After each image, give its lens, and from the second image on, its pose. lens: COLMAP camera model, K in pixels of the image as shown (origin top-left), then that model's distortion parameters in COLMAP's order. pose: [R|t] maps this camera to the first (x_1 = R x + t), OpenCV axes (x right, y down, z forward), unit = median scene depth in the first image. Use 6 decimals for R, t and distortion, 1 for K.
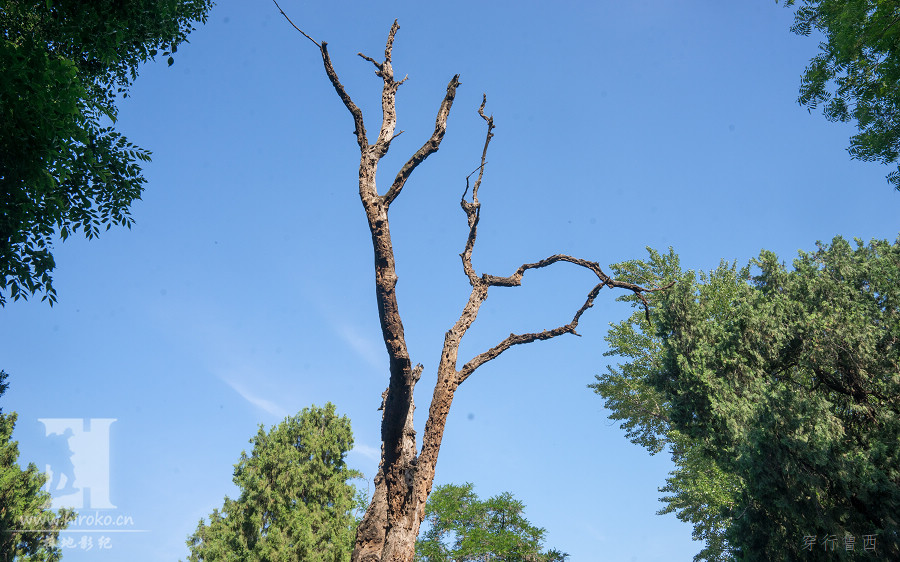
lens RADIAL K [[667.0, 0, 450.0], [0, 667.0, 281.0], [0, 0, 1]] dist [-0.083969, 0.055382]
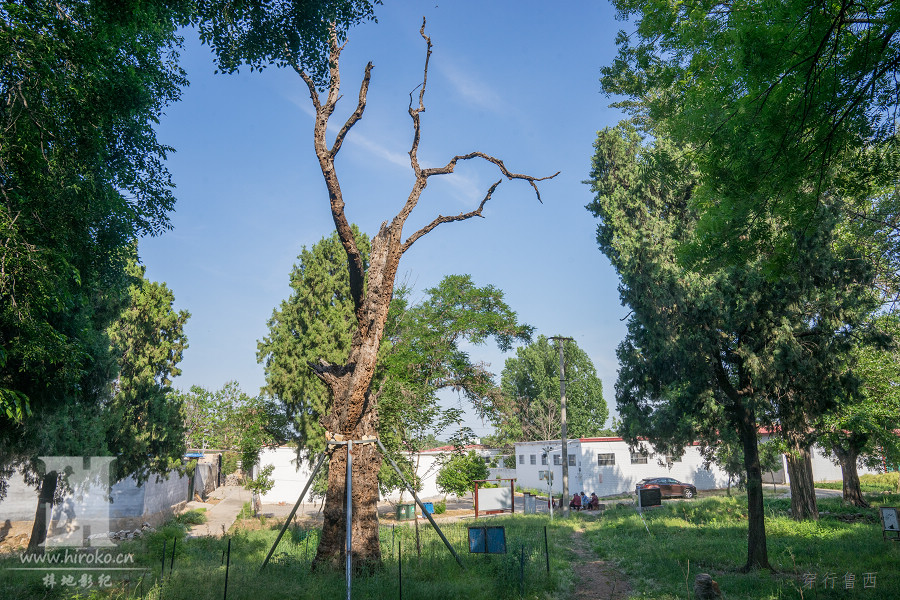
lens RADIAL K [[636.0, 0, 450.0], [0, 636.0, 300.0], [0, 0, 1]] dist [-0.128133, 0.000688]
pose [[0.993134, -0.014974, -0.116020, 0.256896], [0.060649, 0.913982, 0.401196, -0.289673], [0.100033, -0.405478, 0.908615, -0.318479]]
